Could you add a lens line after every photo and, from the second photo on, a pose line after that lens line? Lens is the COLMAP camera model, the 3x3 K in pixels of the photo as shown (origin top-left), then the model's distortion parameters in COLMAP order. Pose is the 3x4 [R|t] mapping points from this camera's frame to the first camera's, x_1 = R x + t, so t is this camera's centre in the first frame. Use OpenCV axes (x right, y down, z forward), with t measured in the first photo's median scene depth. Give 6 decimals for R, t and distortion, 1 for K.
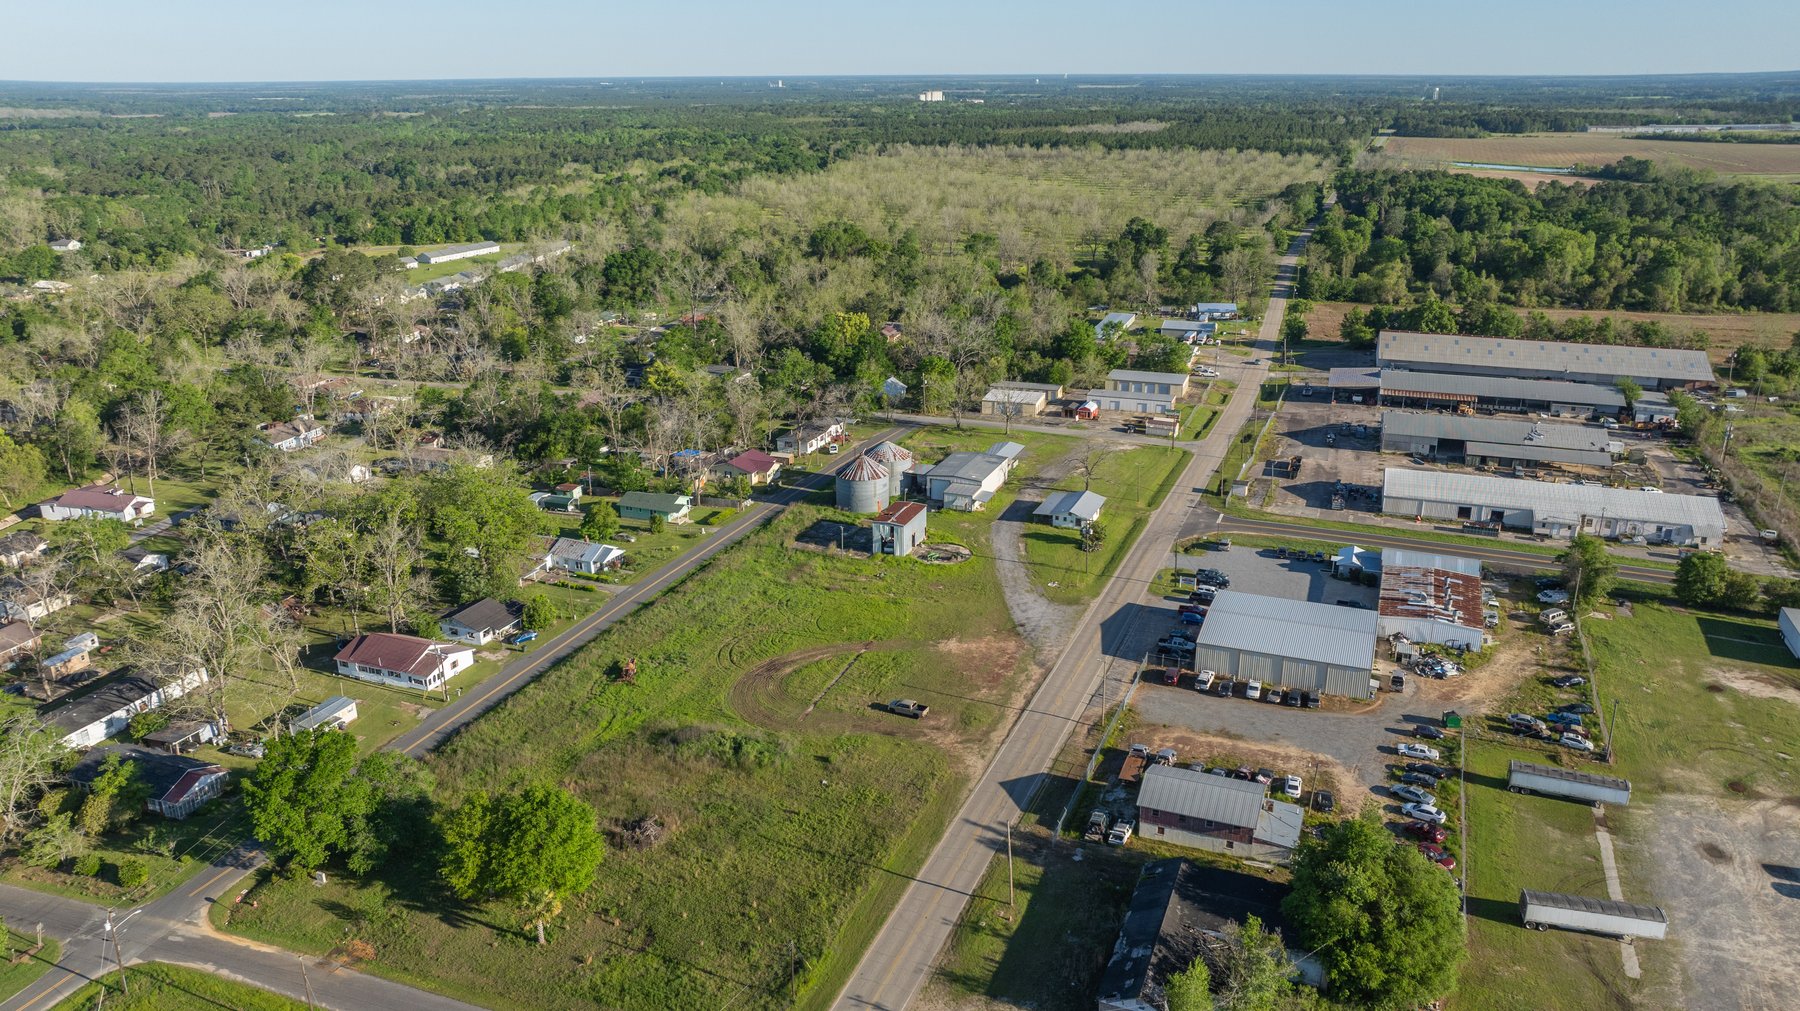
lens RADIAL K [[1253.6, 0, 900.0], [0, 1253.6, 505.5], [0, 0, 1]] dist [-0.024763, 0.008225]
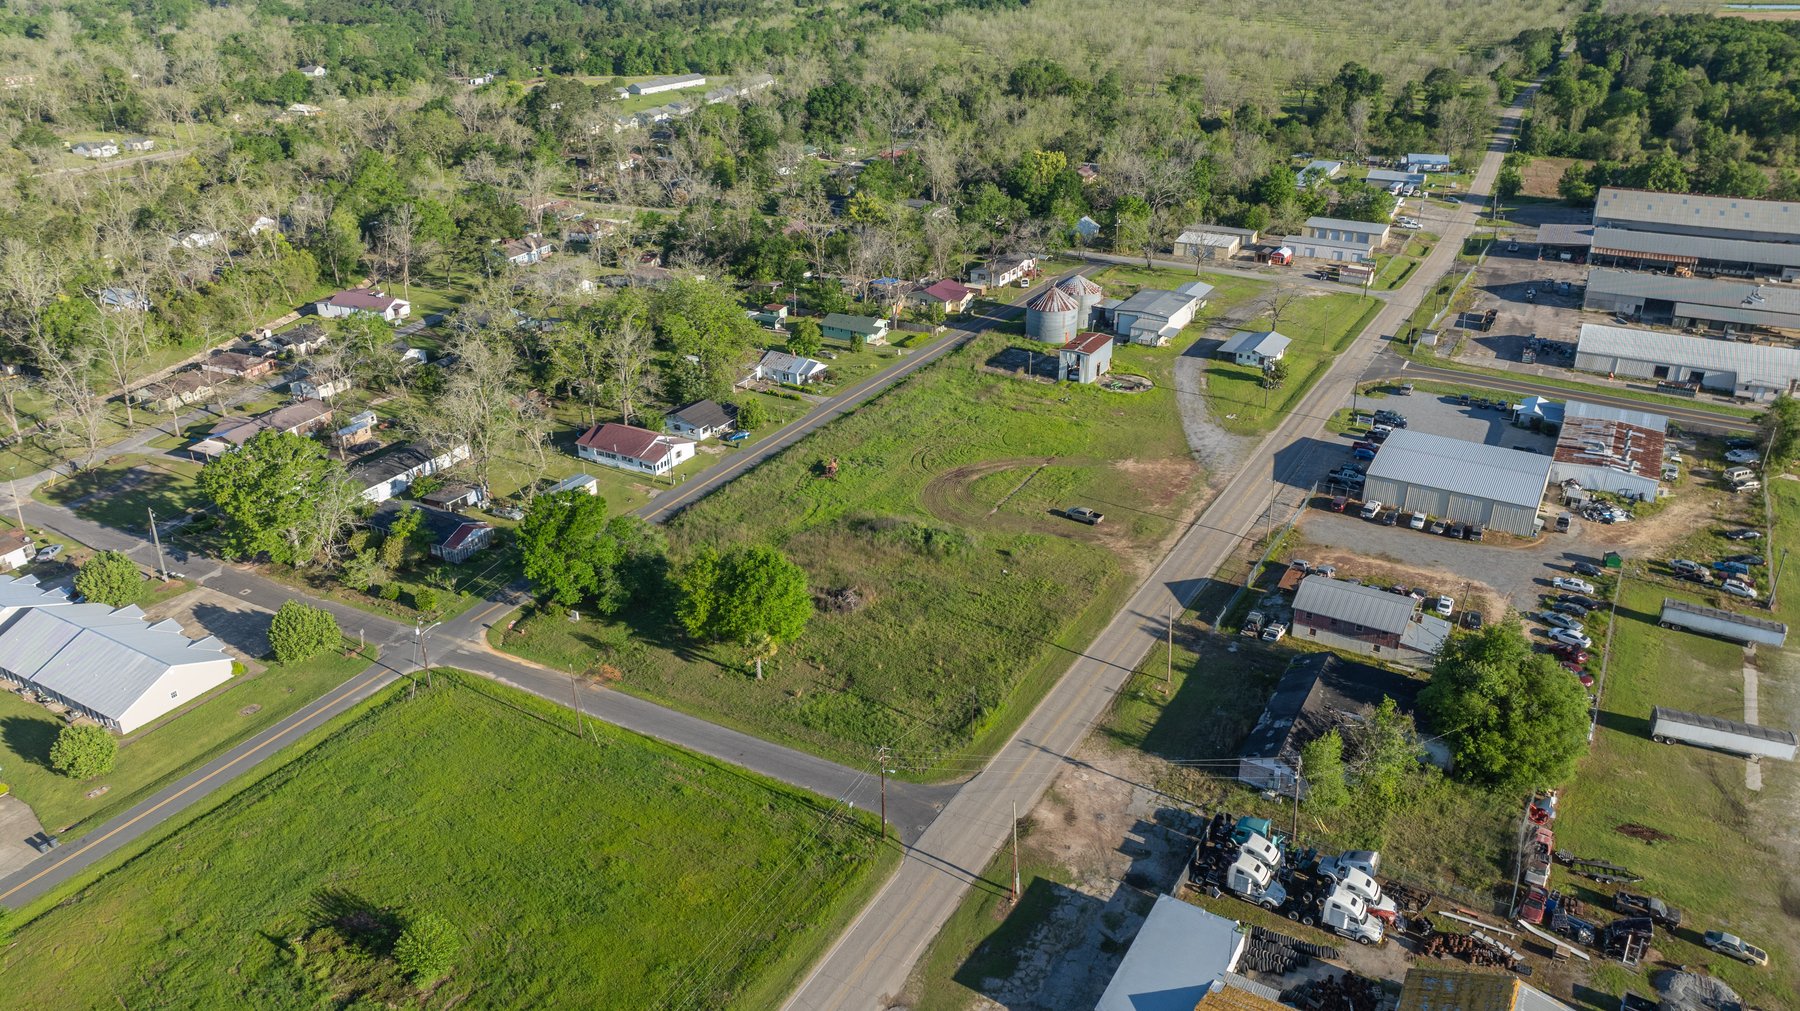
lens RADIAL K [[1254.1, 0, 900.0], [0, 1254.1, 505.5], [0, 0, 1]] dist [-0.026236, -0.003536]
pose [[0.988627, 0.065167, -0.135535, -0.003665], [-0.048806, 0.991487, 0.120714, 0.021235], [0.142248, -0.112727, 0.983391, -0.063557]]
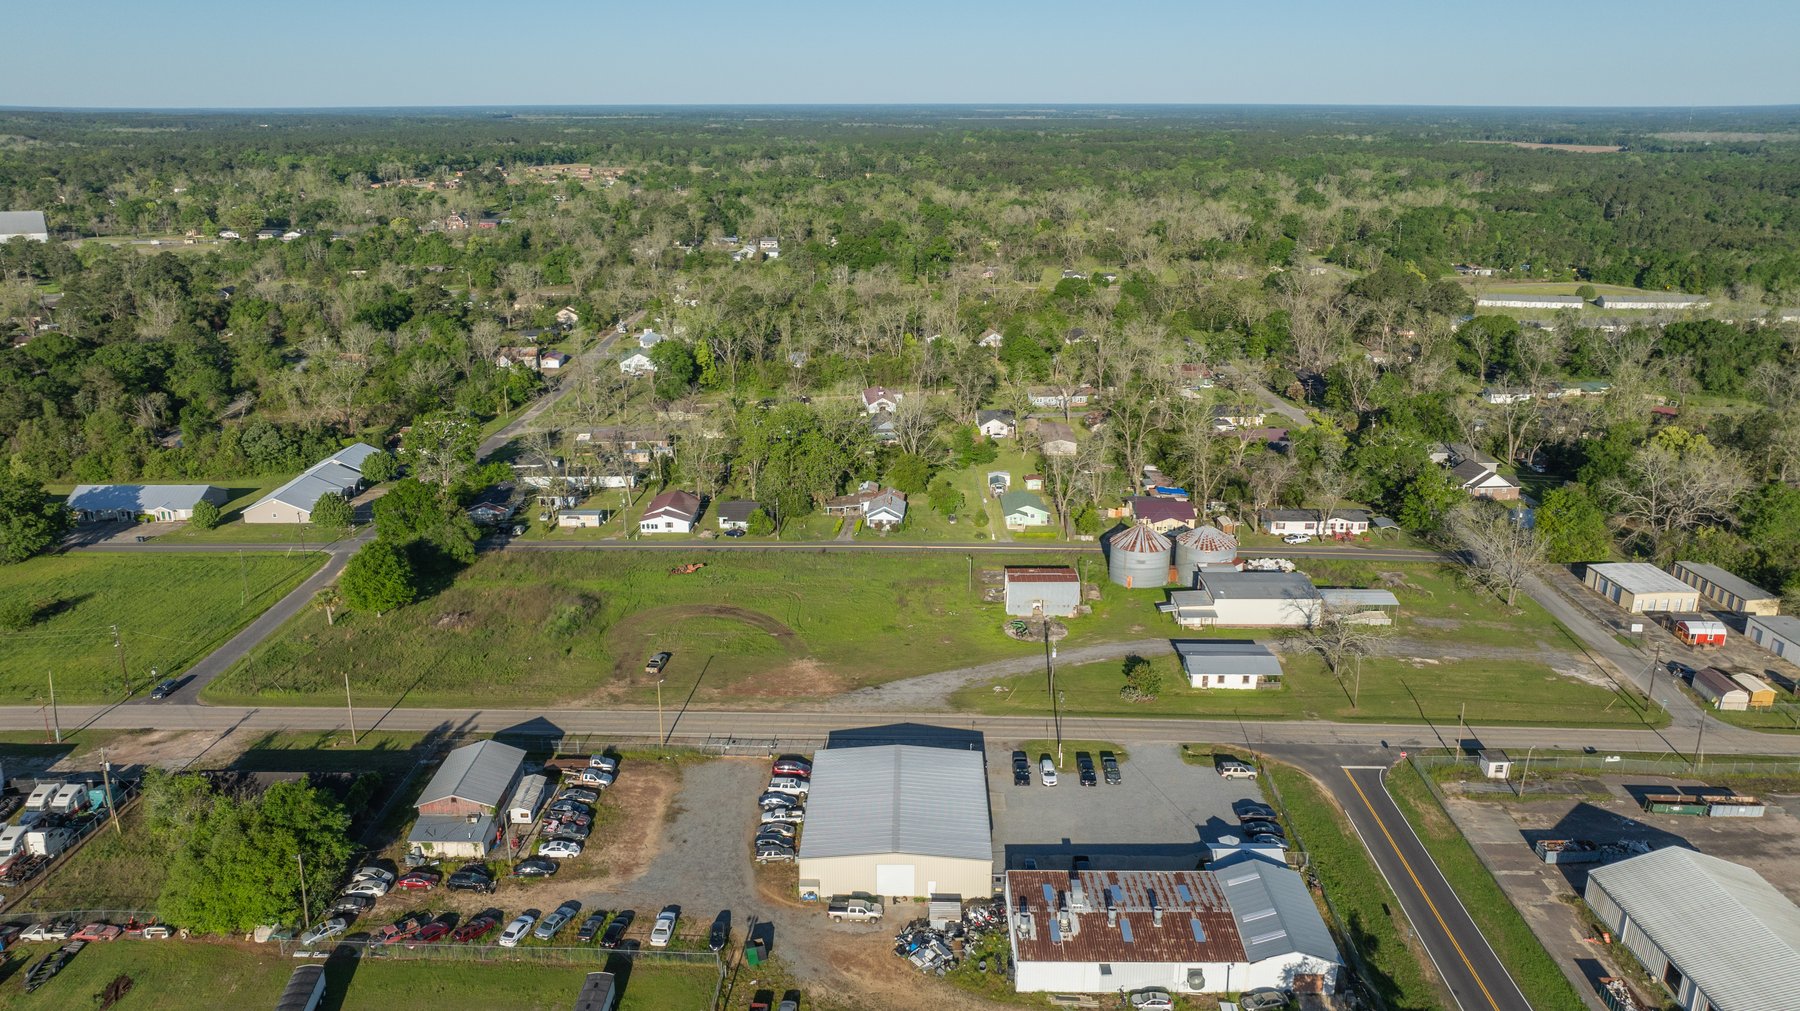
lens RADIAL K [[1272.3, 0, 900.0], [0, 1272.3, 505.5], [0, 0, 1]] dist [-0.005534, -0.001844]
pose [[0.363534, 0.287415, -0.886135, 0.741292], [-0.307472, 0.934931, 0.177103, -0.167147], [0.879377, 0.208079, 0.428251, 0.476653]]
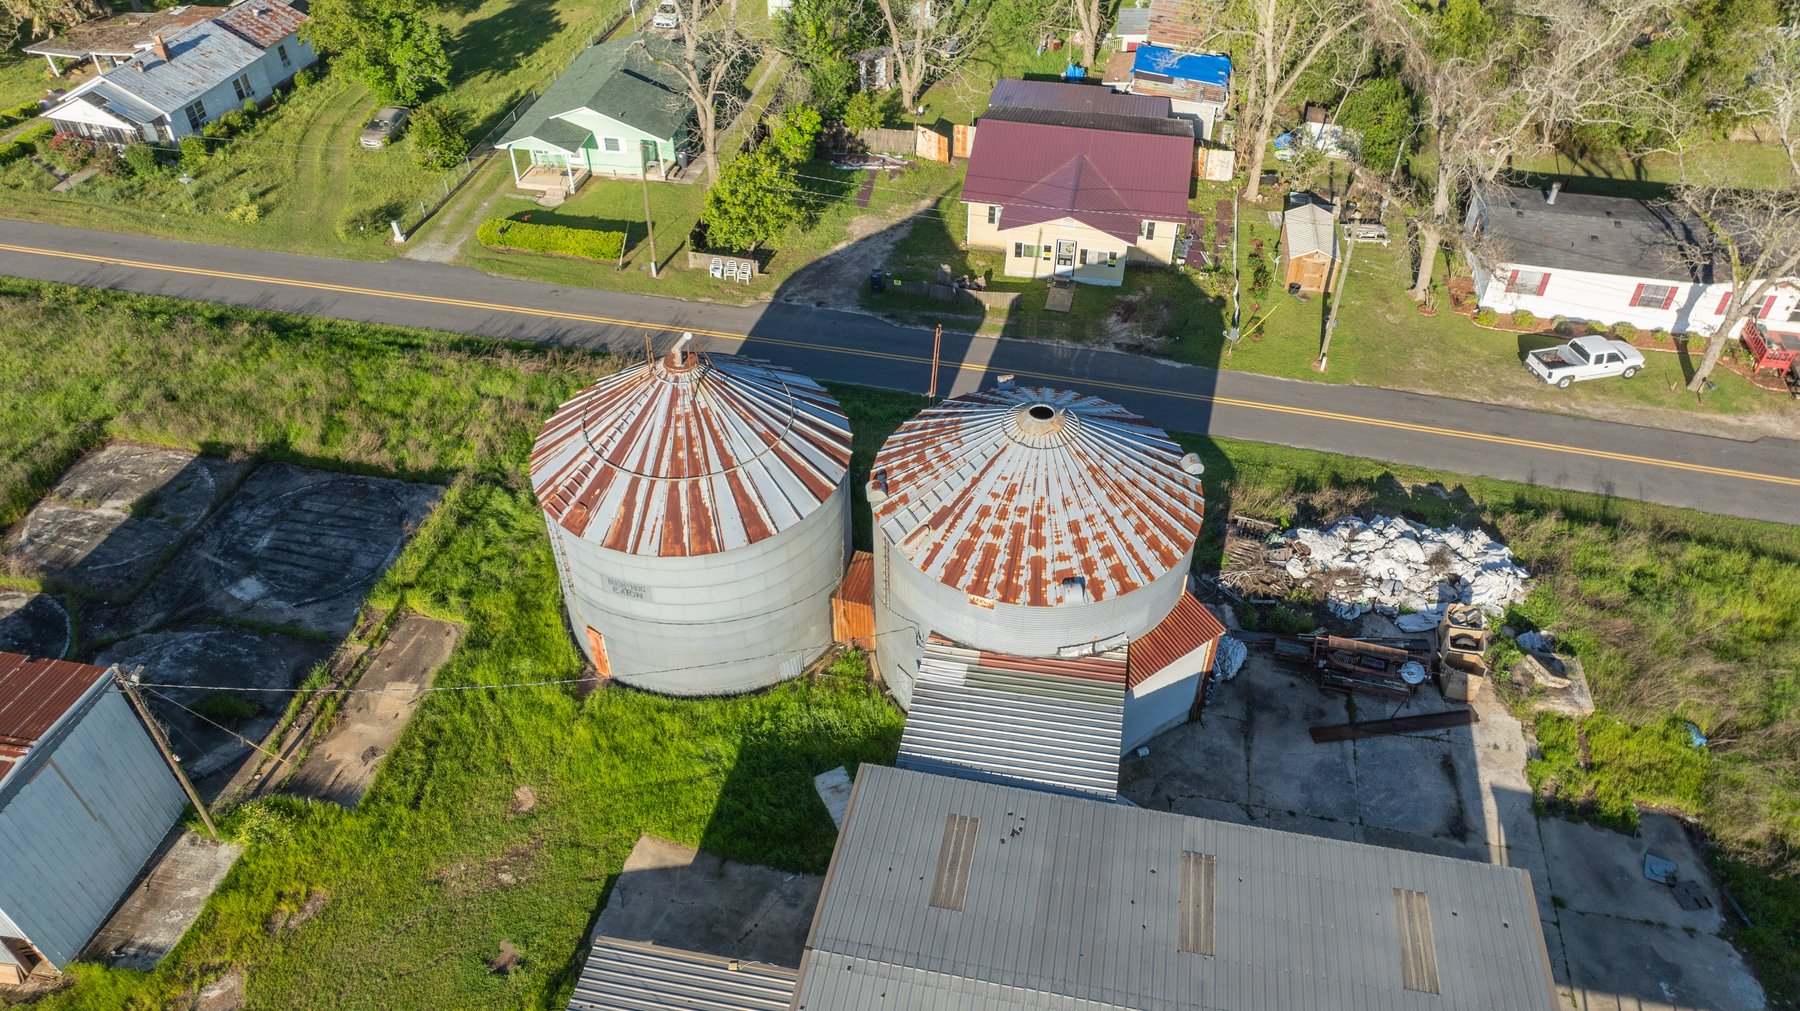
lens RADIAL K [[1277.9, 0, 900.0], [0, 1277.9, 505.5], [0, 0, 1]] dist [-0.077099, 0.120240]
pose [[0.177611, 0.656859, -0.732797, 0.112537], [-0.321290, 0.742537, 0.587717, -0.137630], [0.930176, 0.131055, 0.342925, 1.016175]]
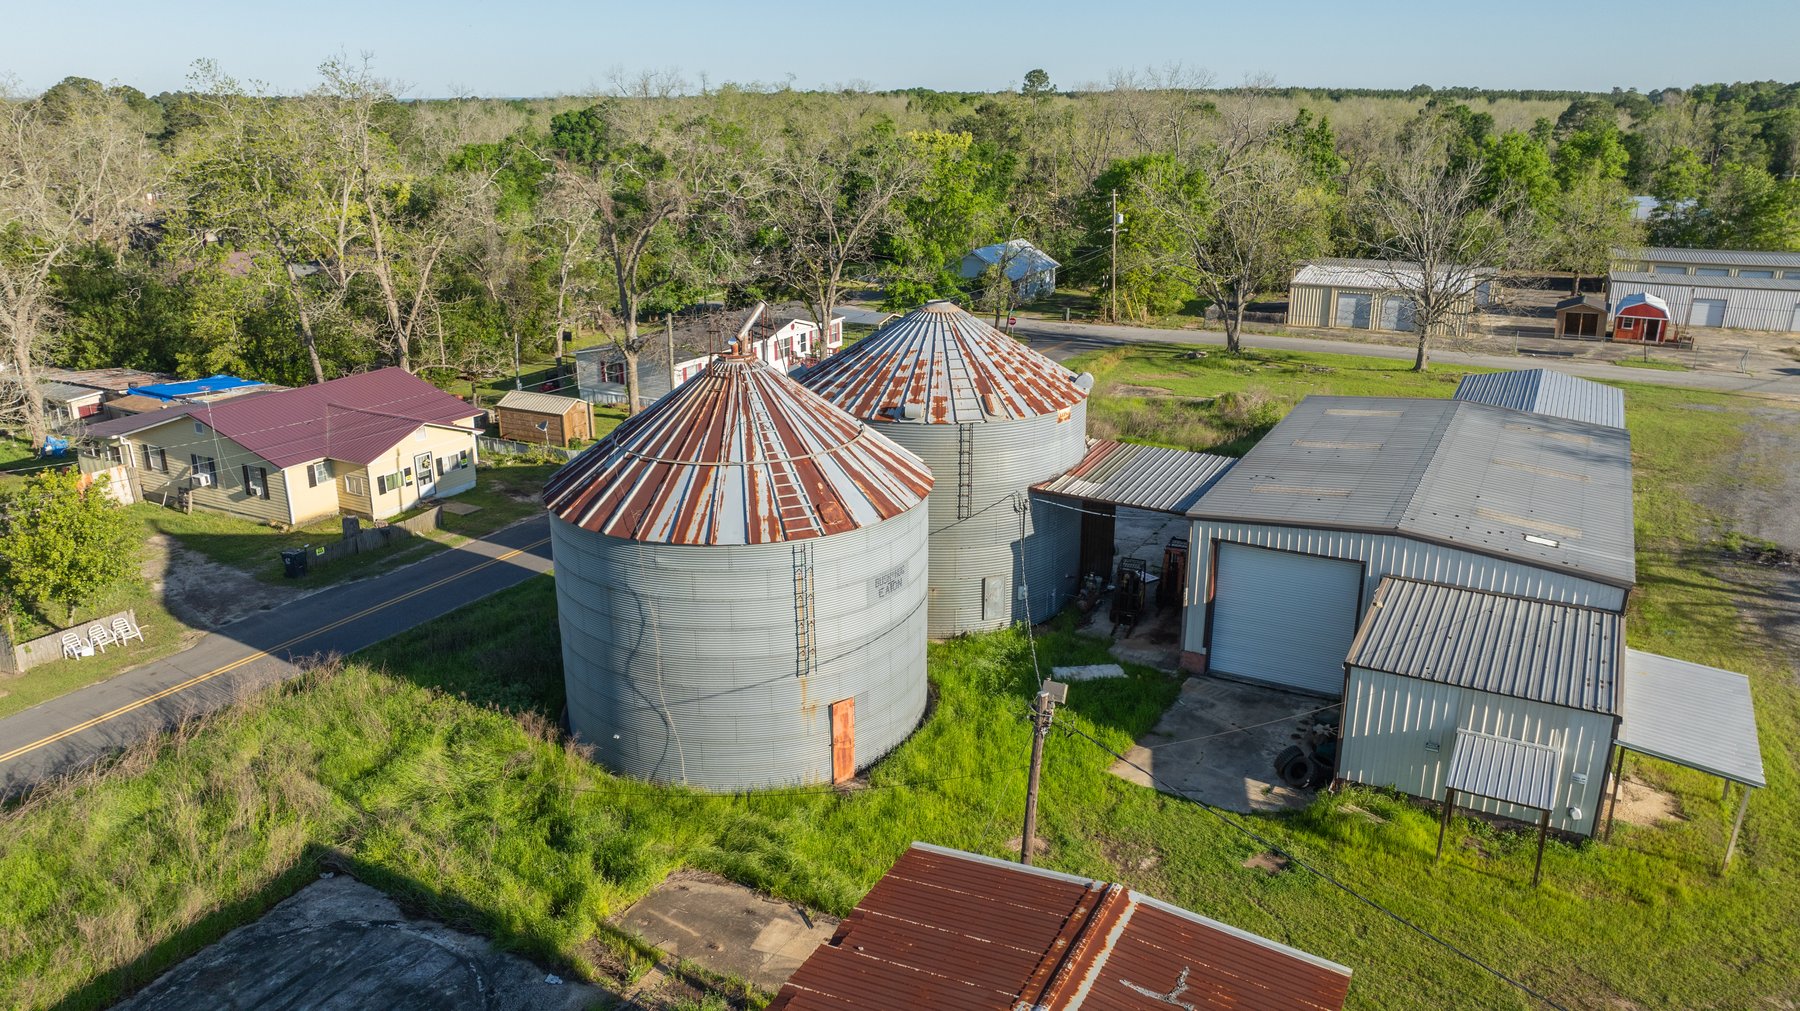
lens RADIAL K [[1253.6, 0, 900.0], [0, 1253.6, 505.5], [0, 0, 1]] dist [-0.024763, 0.008225]
pose [[0.992965, 0.040769, -0.111166, 0.003829], [-0.042678, 0.998979, -0.014848, -0.023267], [0.110447, 0.019488, 0.993691, 0.905213]]
